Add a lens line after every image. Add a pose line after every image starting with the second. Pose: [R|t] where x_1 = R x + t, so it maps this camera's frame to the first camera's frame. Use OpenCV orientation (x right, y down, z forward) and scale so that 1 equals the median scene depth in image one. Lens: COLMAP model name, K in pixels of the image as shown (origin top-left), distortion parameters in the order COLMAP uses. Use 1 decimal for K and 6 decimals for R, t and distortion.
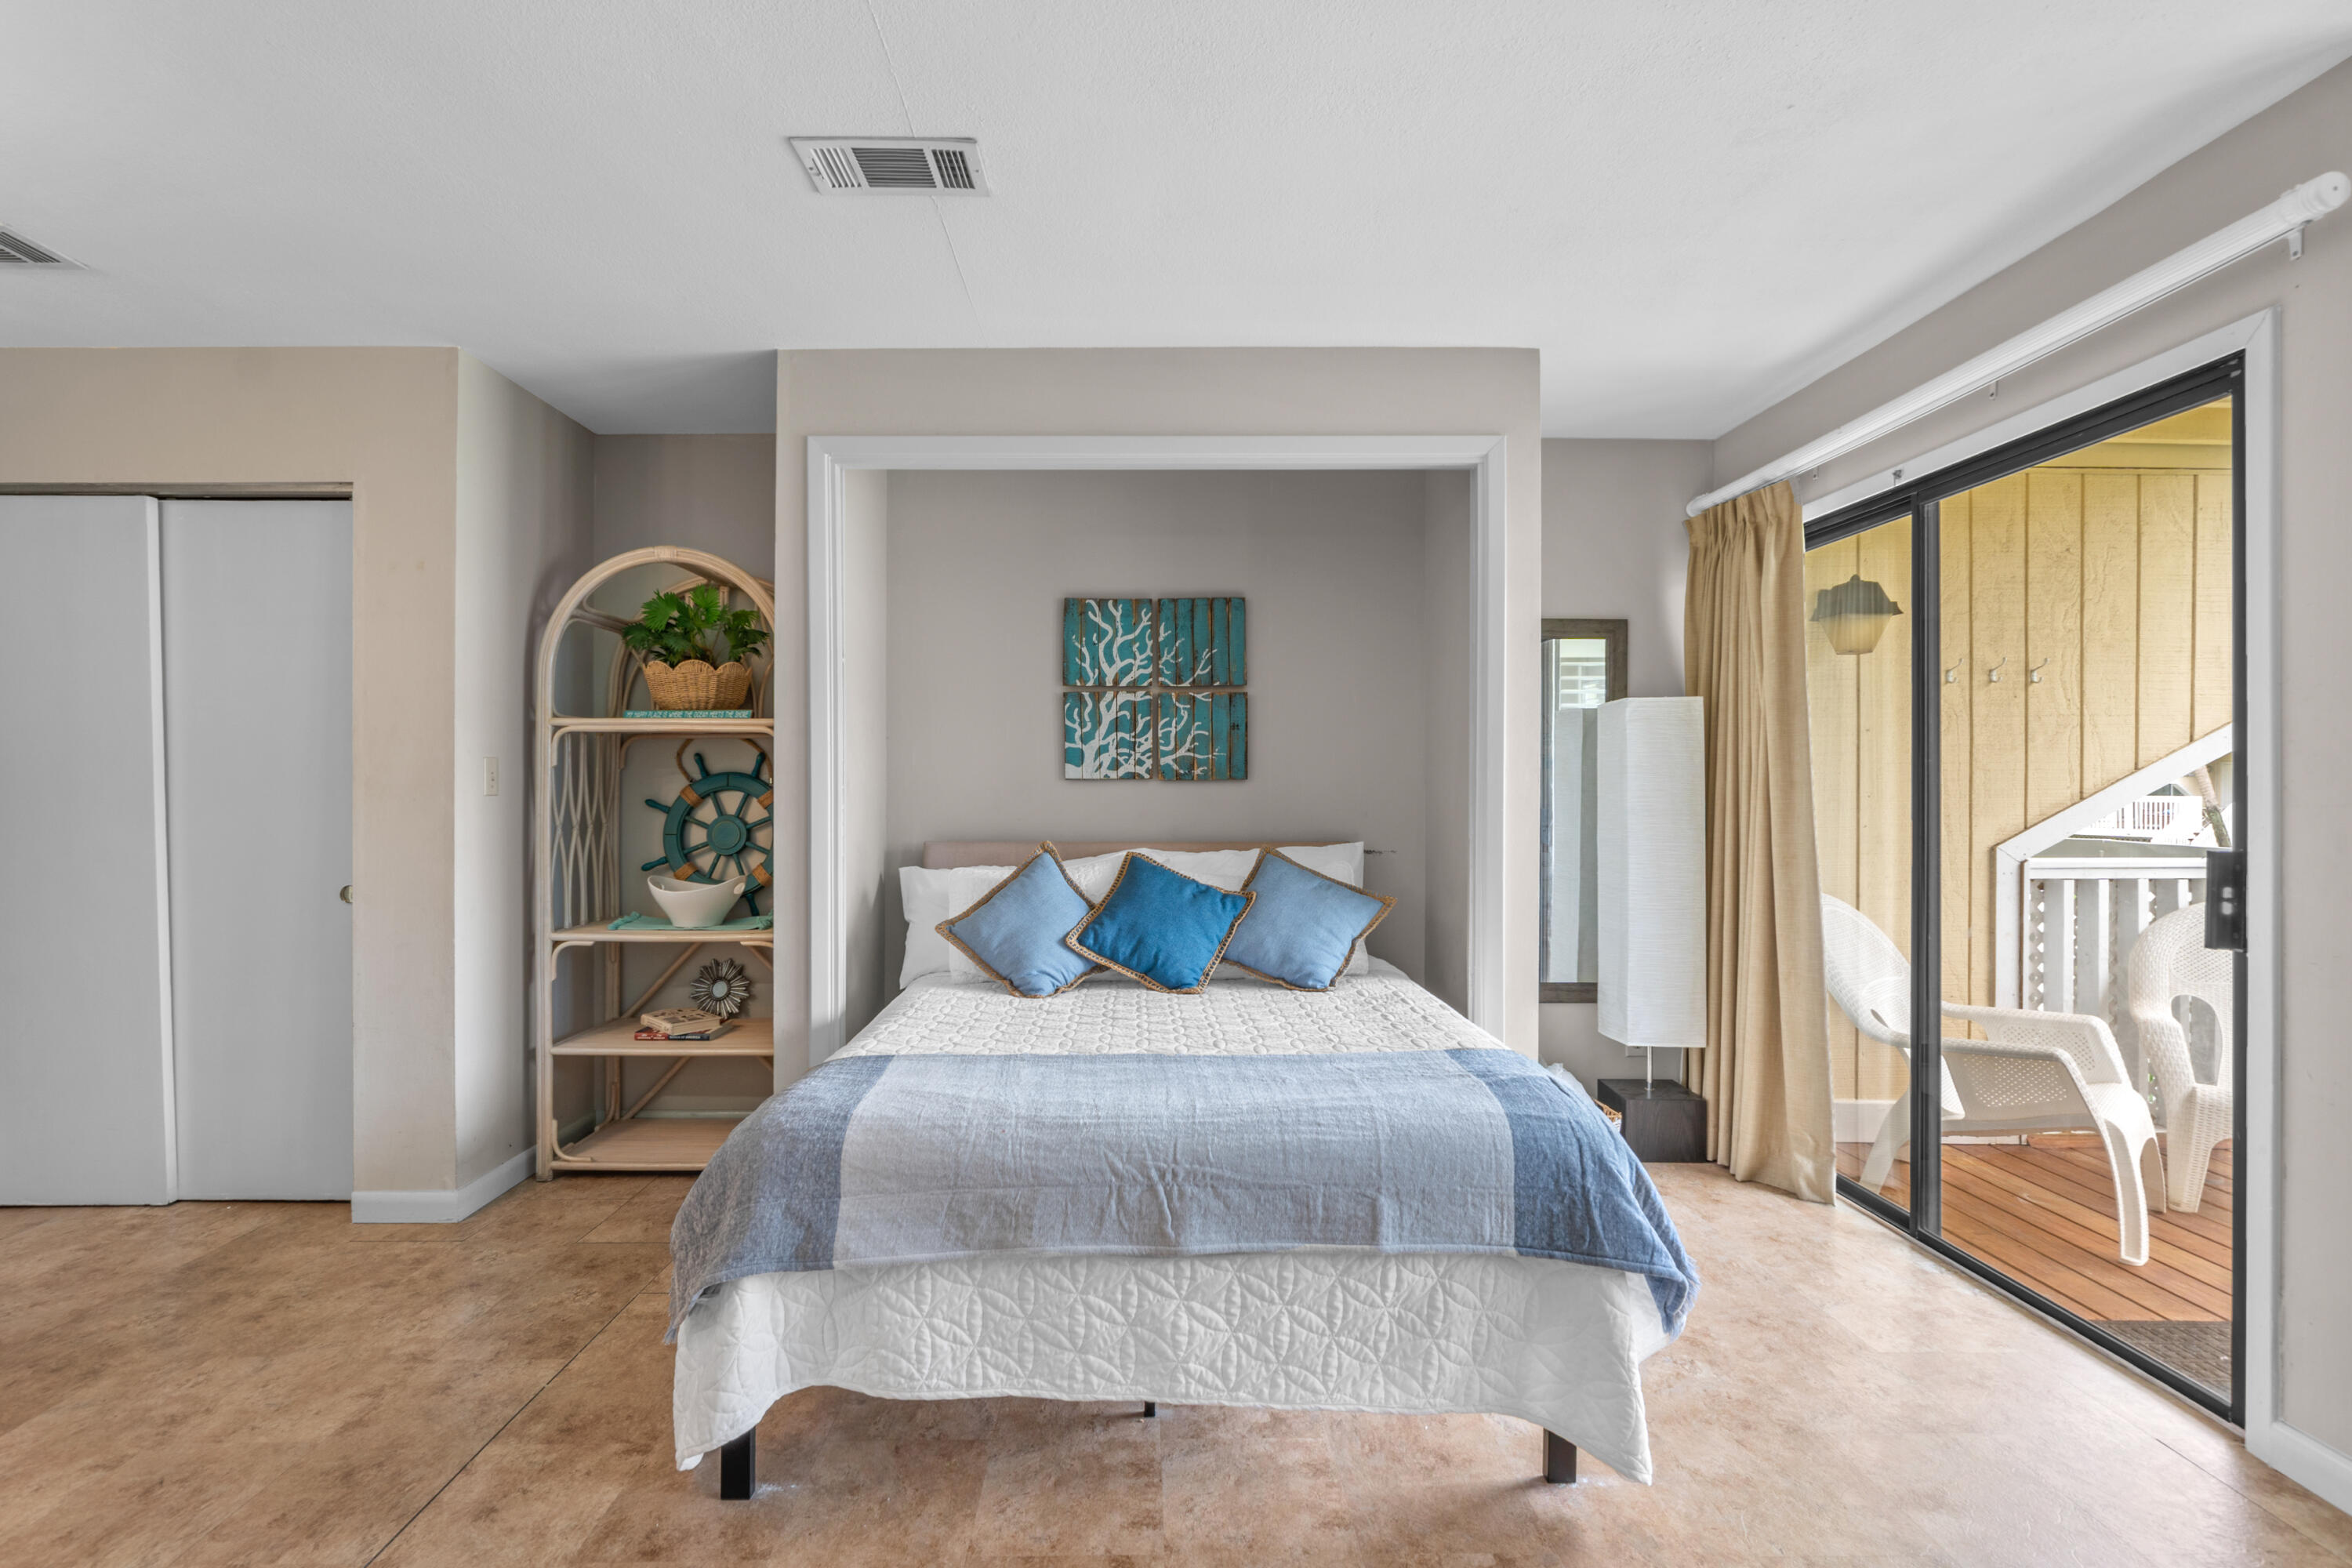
lens RADIAL K [[1103.8, 0, 1137.6], [0, 1103.8, 785.2], [0, 0, 1]] dist [-0.005945, -0.000389]
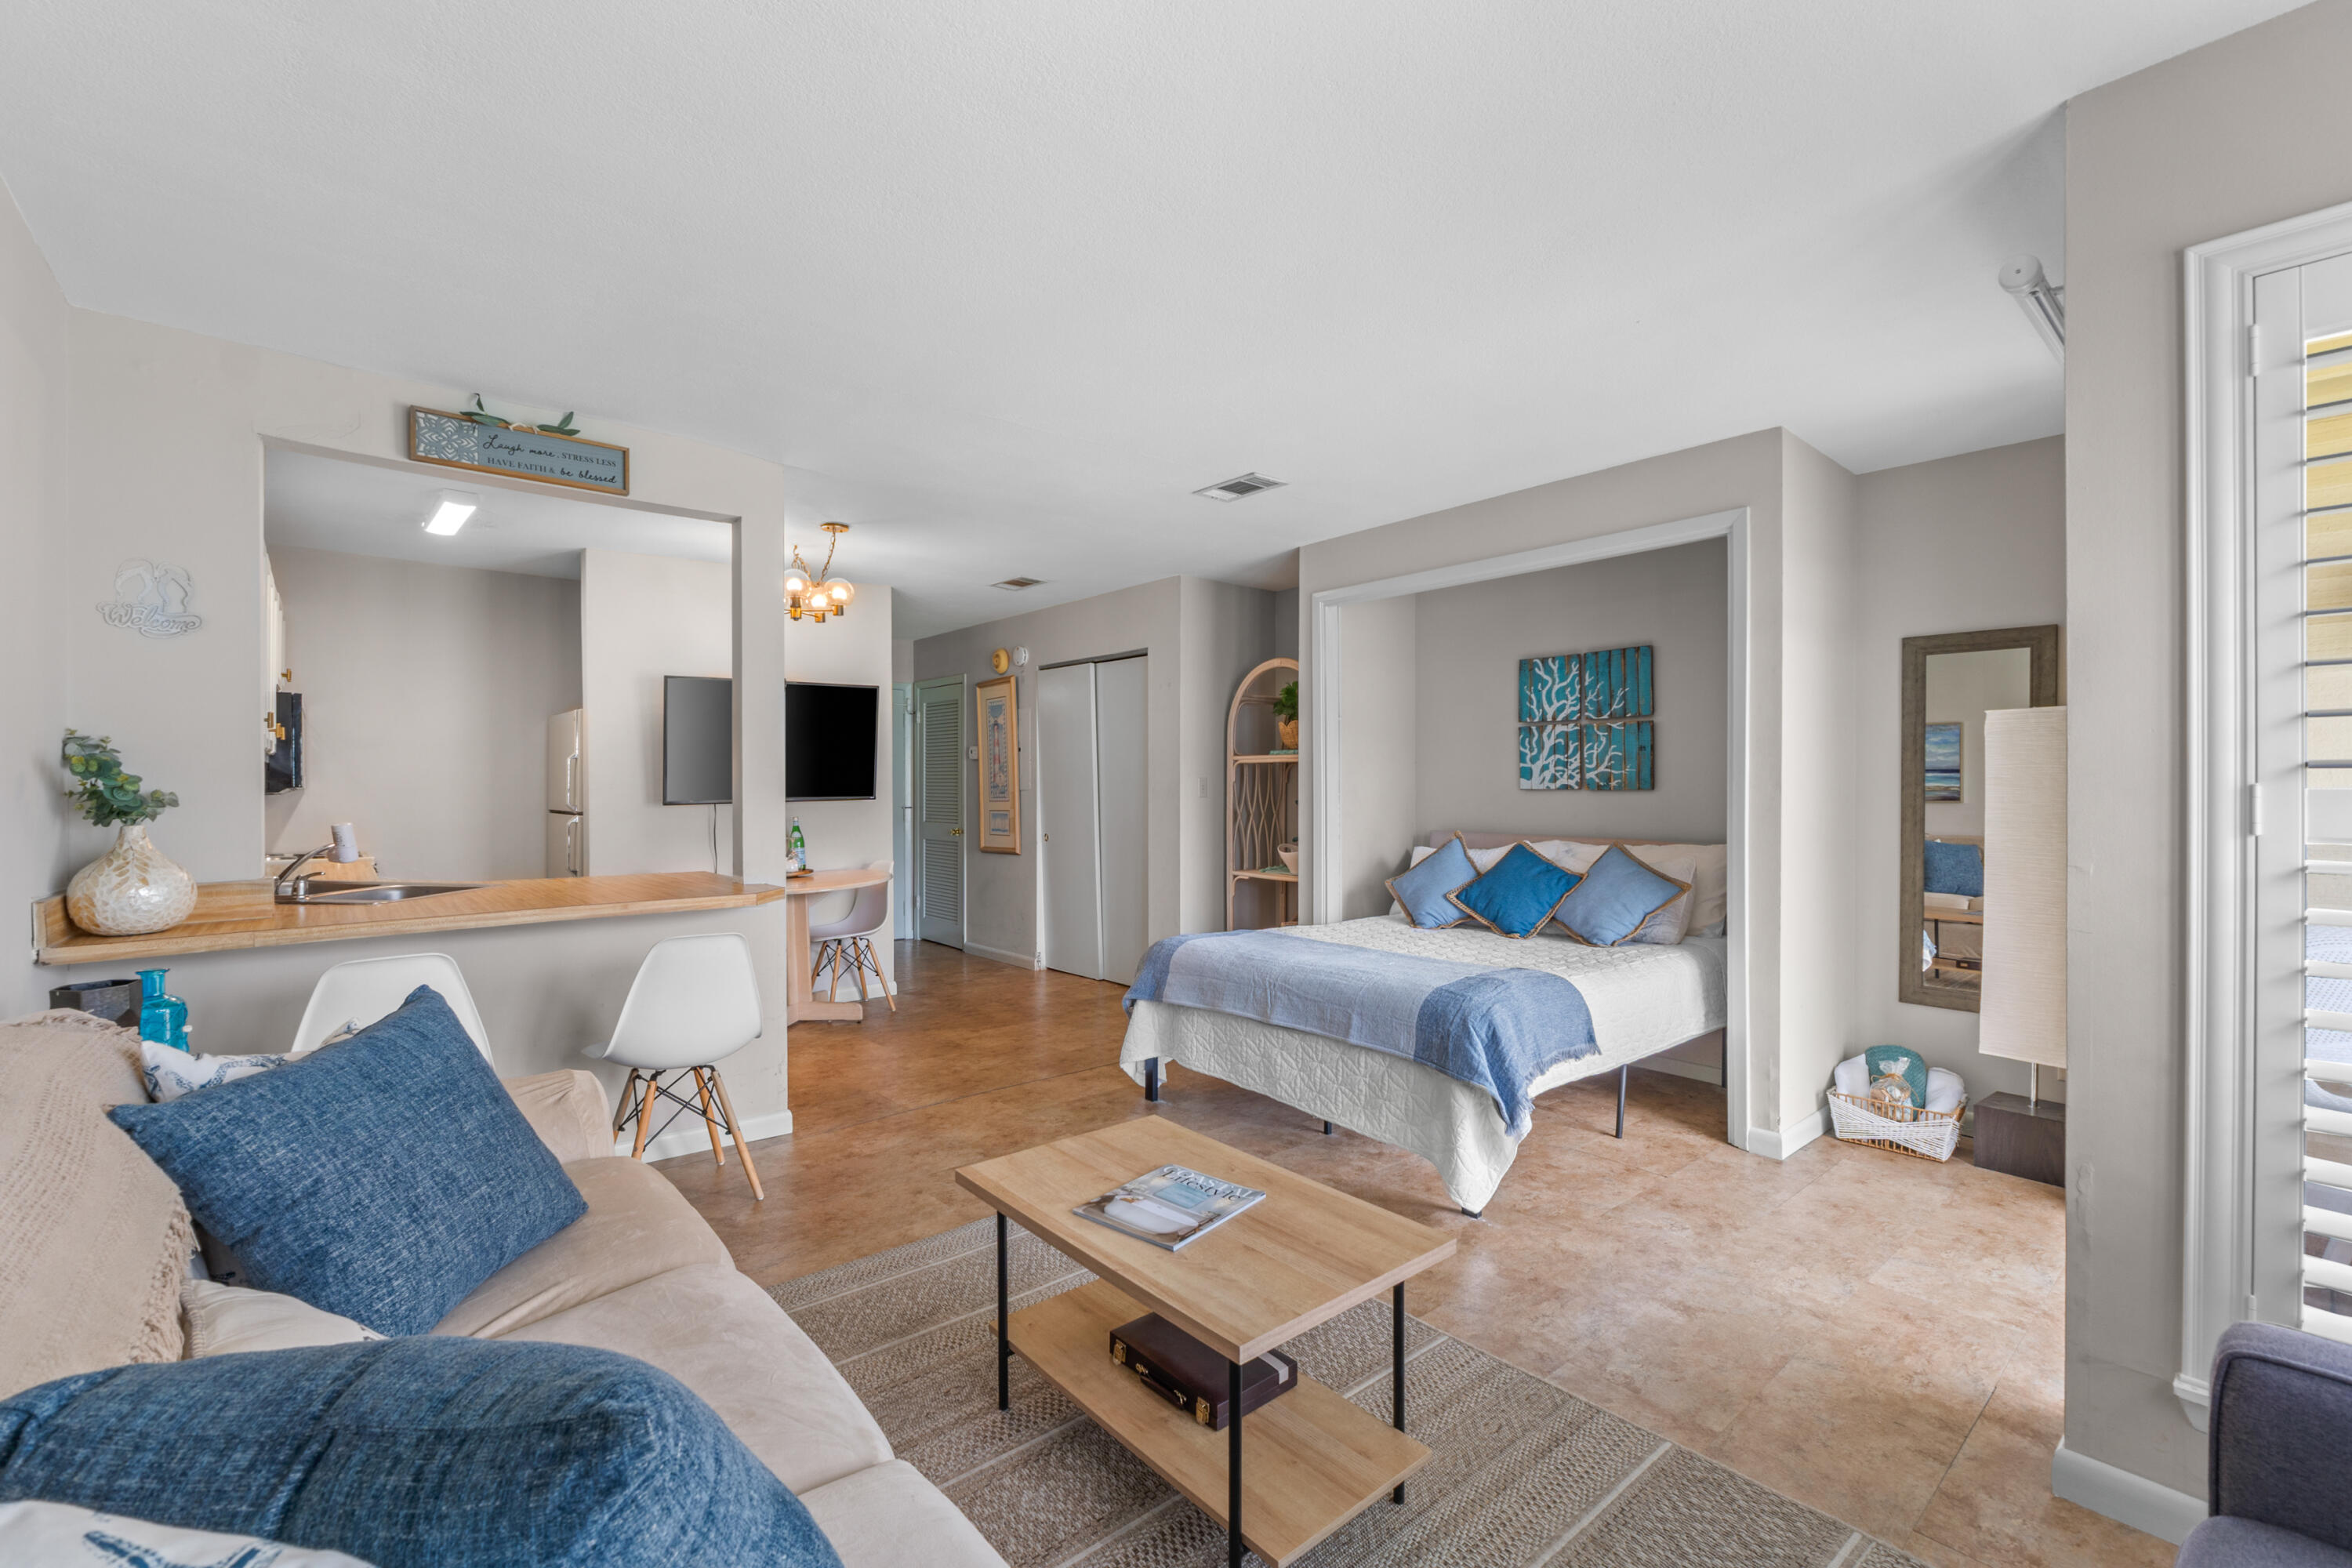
lens RADIAL K [[1016.8, 0, 1167.5], [0, 1016.8, 794.7], [0, 0, 1]] dist [0.000883, -0.000283]
pose [[0.632383, 0.005146, -0.774639, 0.719758], [-0.003554, 0.999987, 0.003741, -0.002142], [0.774648, 0.000387, 0.632392, -0.177646]]
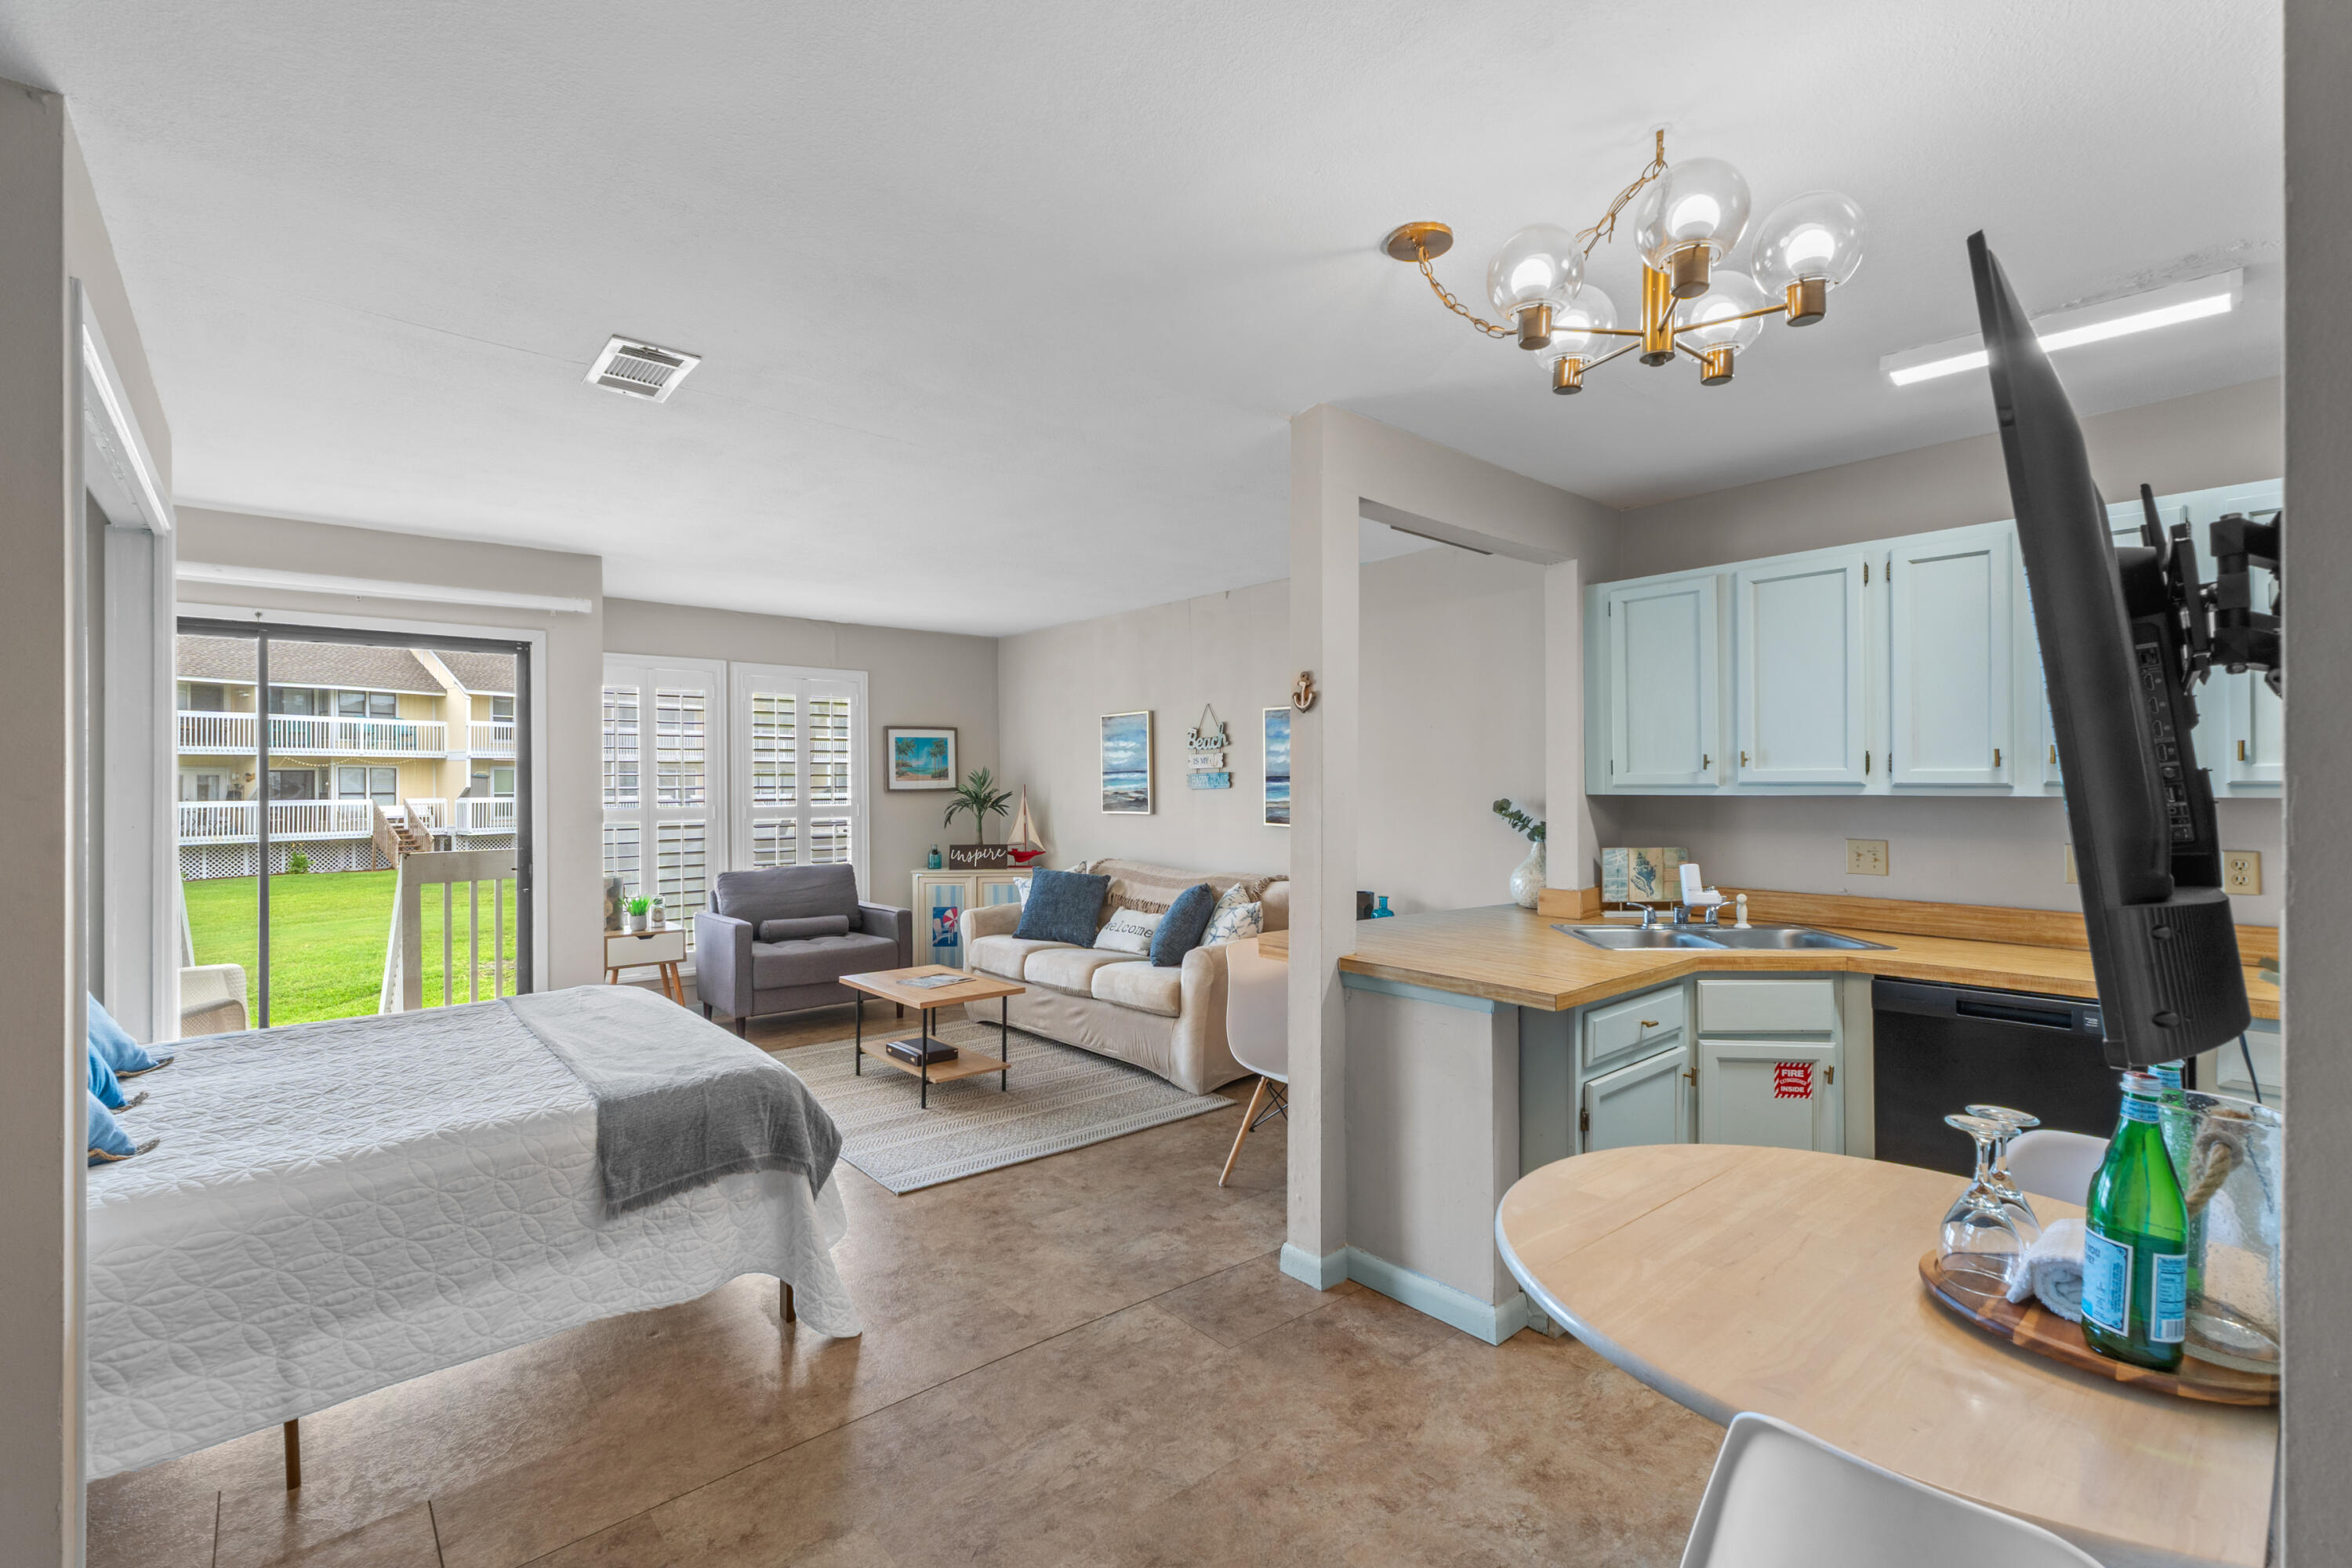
lens RADIAL K [[1016.8, 0, 1159.9], [0, 1016.8, 771.4], [0, 0, 1]] dist [0.000883, -0.000283]
pose [[-0.638077, 0.008952, 0.769920, -0.939835], [0.003476, 0.999956, -0.008745, -0.048419], [-0.769965, -0.002904, -0.638080, 0.805958]]
